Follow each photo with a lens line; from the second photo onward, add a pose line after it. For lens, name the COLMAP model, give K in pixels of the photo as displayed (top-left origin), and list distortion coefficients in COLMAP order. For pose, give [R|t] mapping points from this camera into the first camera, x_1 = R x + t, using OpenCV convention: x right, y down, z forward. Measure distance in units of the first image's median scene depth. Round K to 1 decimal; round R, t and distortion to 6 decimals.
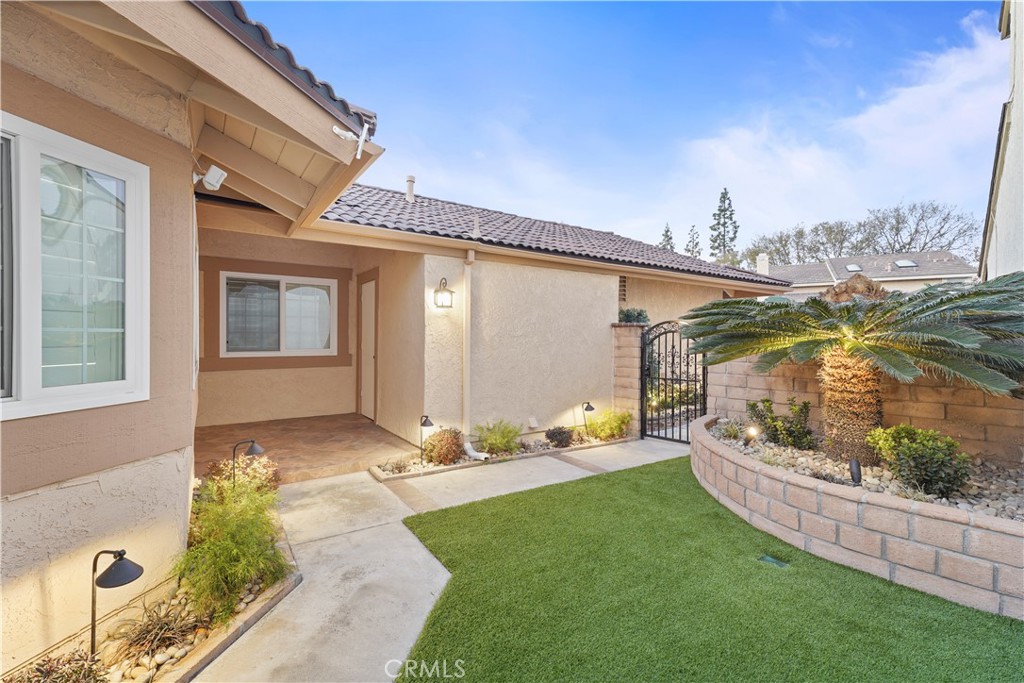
lens RADIAL K [[453.0, 0, 512.0], [0, 453.0, 341.5], [0, 0, 1]] dist [0.015183, -0.000154]
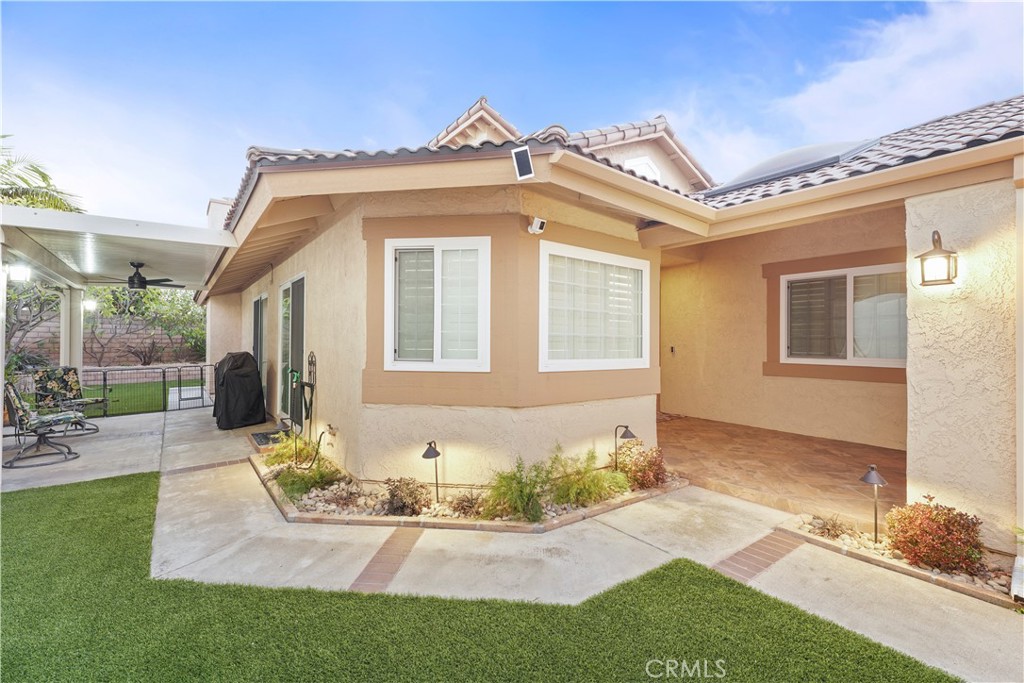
lens RADIAL K [[453.0, 0, 512.0], [0, 453.0, 341.5], [0, 0, 1]] dist [0.015183, -0.000154]
pose [[0.016525, -0.008409, -0.999828, 0.421572], [-0.021059, 0.999740, -0.008757, 0.012092], [0.999642, 0.021200, 0.016343, 0.494885]]
